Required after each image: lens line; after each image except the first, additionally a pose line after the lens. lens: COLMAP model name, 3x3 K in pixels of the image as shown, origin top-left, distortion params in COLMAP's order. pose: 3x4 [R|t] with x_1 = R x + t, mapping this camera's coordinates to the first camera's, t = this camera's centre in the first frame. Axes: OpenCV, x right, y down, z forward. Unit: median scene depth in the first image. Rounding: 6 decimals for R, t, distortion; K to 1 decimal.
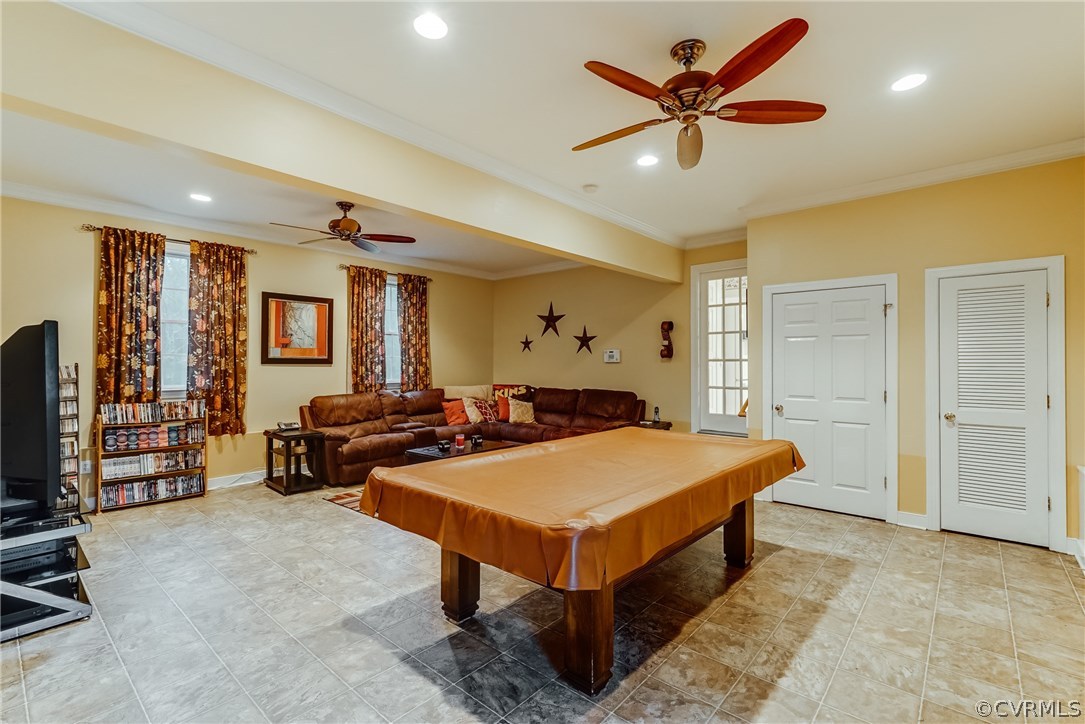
lens RADIAL K [[491.7, 0, 541.8], [0, 491.7, 359.3], [0, 0, 1]] dist [0.011878, 0.000656]
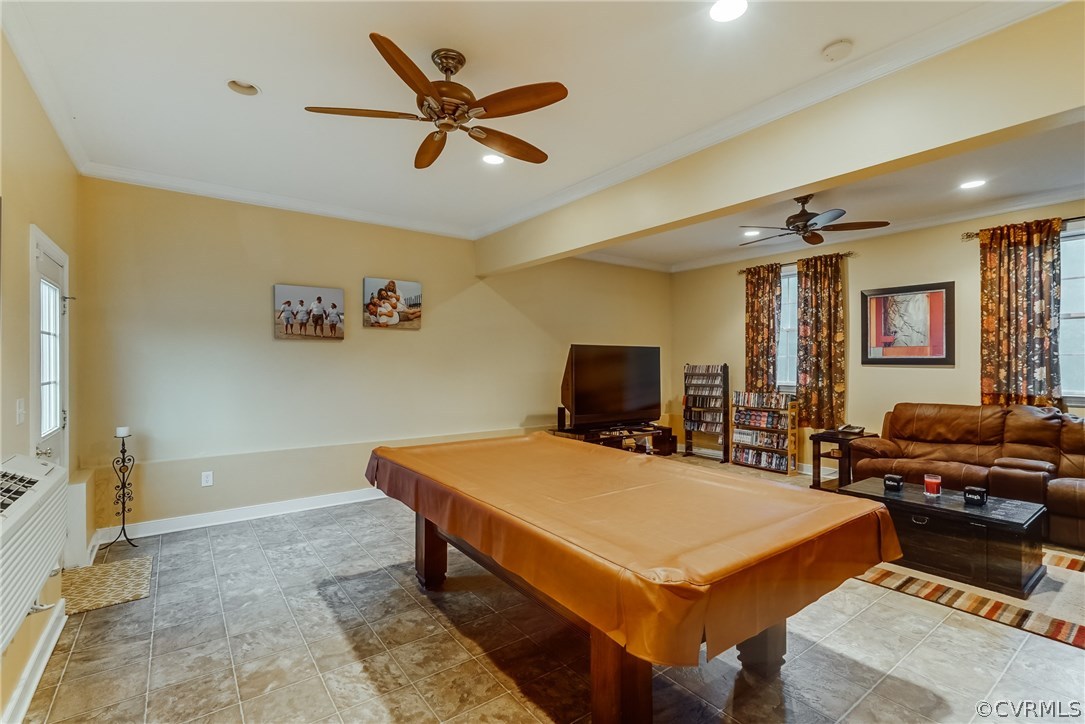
lens RADIAL K [[489.7, 0, 546.7], [0, 489.7, 374.6], [0, 0, 1]] dist [-0.002956, 0.000628]
pose [[-0.204375, 0.022418, -0.978636, 0.612219], [0.005276, 0.999748, 0.021800, 0.005630], [0.978879, -0.000708, -0.204441, 0.698560]]
